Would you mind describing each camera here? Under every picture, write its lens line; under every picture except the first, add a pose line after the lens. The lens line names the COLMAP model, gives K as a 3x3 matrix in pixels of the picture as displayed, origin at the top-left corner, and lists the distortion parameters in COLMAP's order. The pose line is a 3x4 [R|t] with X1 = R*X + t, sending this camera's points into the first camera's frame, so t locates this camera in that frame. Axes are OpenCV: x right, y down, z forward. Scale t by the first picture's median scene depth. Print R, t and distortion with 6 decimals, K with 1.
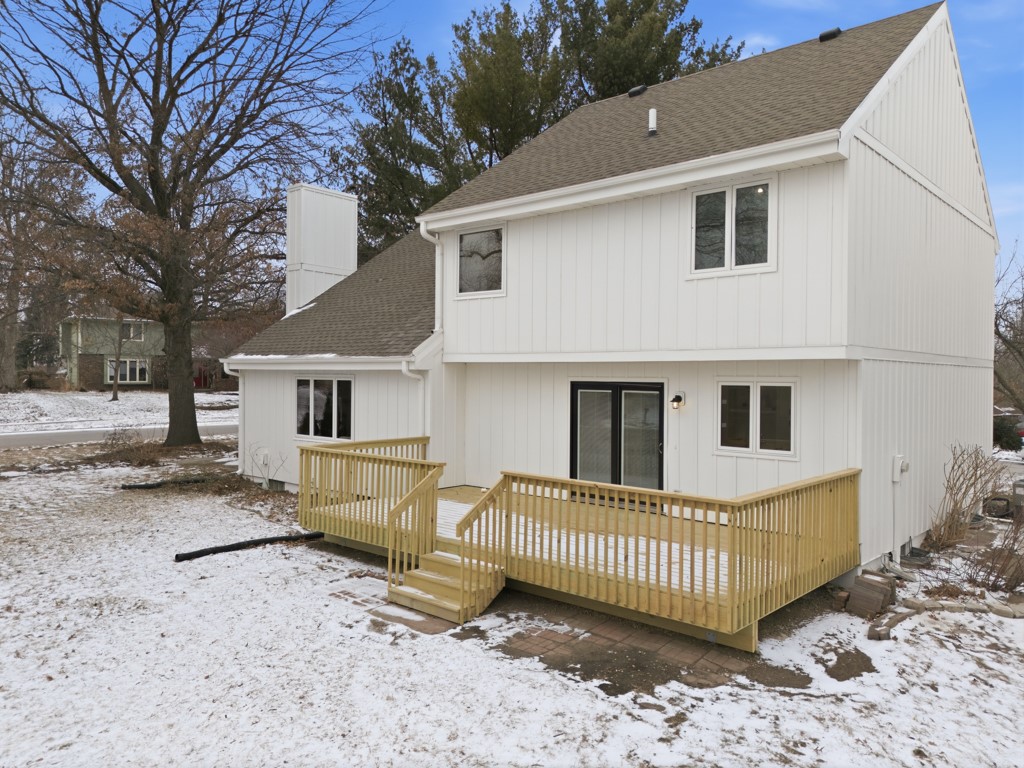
lens RADIAL K [[751.0, 0, 508.7], [0, 751.0, 382.5], [0, 0, 1]] dist [0.090274, -0.094865]
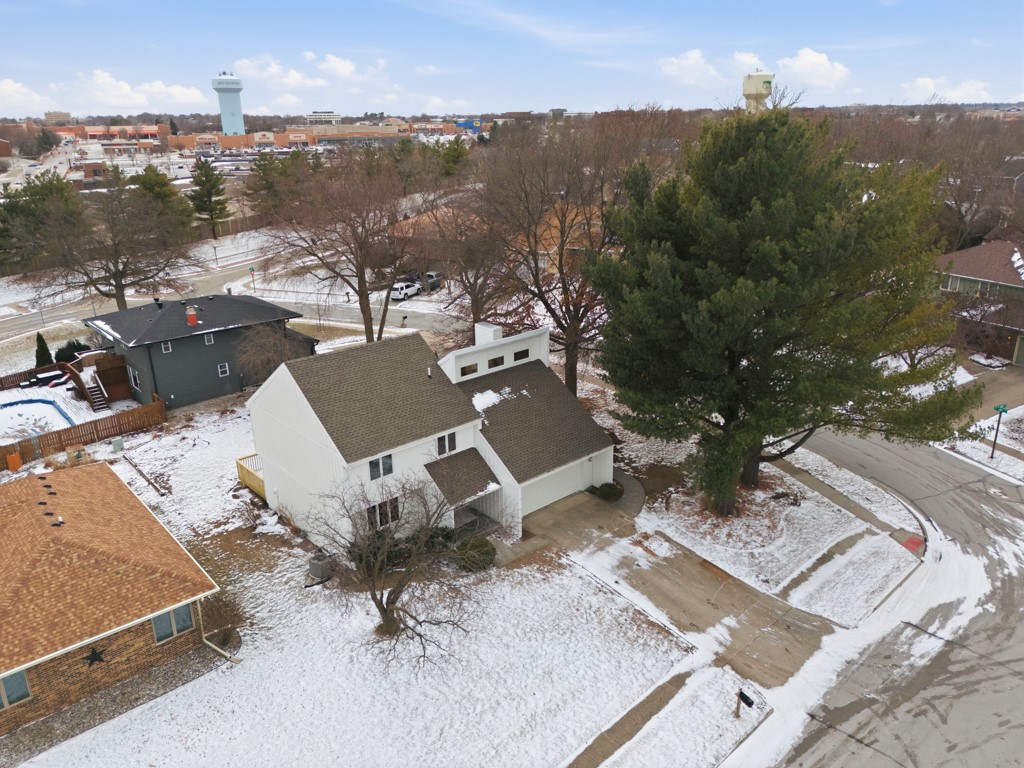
lens RADIAL K [[751.0, 0, 508.7], [0, 751.0, 382.5], [0, 0, 1]] dist [0.090274, -0.094865]
pose [[-0.115298, 0.319515, -0.940541, 4.544076], [0.011506, 0.947221, 0.320374, -1.911226], [0.993264, 0.026117, -0.112889, 3.152276]]
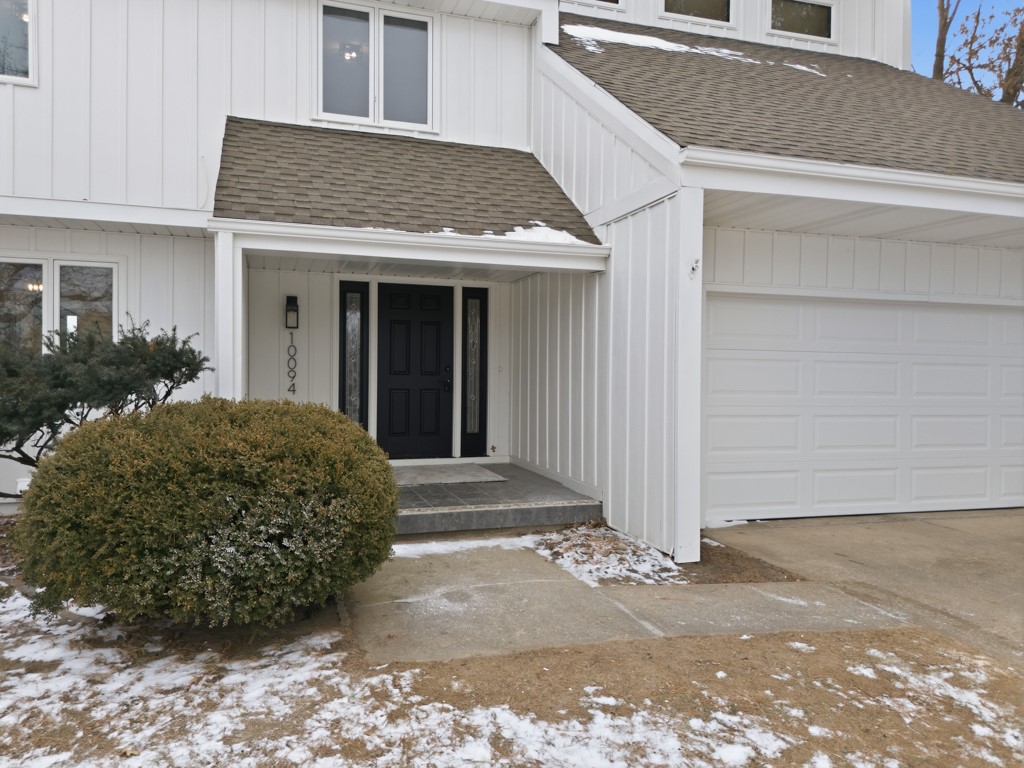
lens RADIAL K [[751.0, 0, 508.7], [0, 751.0, 382.5], [0, 0, 1]] dist [0.090274, -0.094865]
pose [[-0.509670, -0.017677, -0.860188, 1.417056], [-0.016794, 0.999803, -0.010595, 0.146489], [0.860206, 0.009046, -0.509867, 2.950068]]
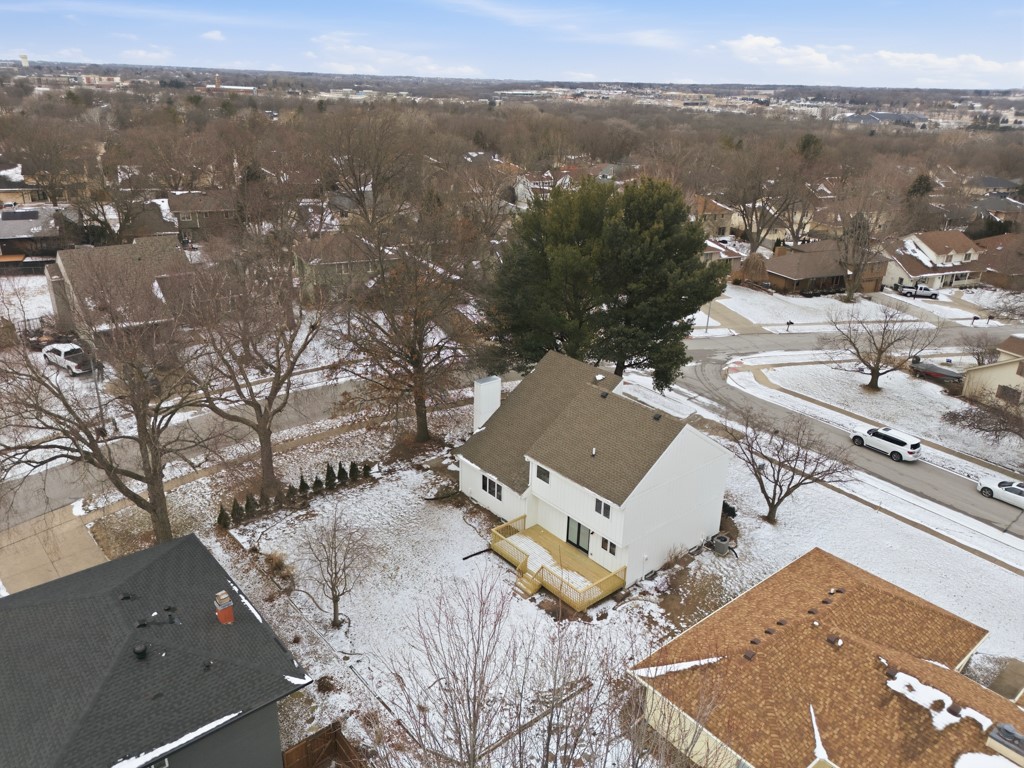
lens RADIAL K [[751.0, 0, 508.7], [0, 751.0, 382.5], [0, 0, 1]] dist [0.090274, -0.094865]
pose [[0.990114, 0.062132, -0.125751, 0.317224], [-0.011514, 0.929514, 0.368607, -2.727756], [0.139790, -0.363515, 0.921040, -2.972175]]
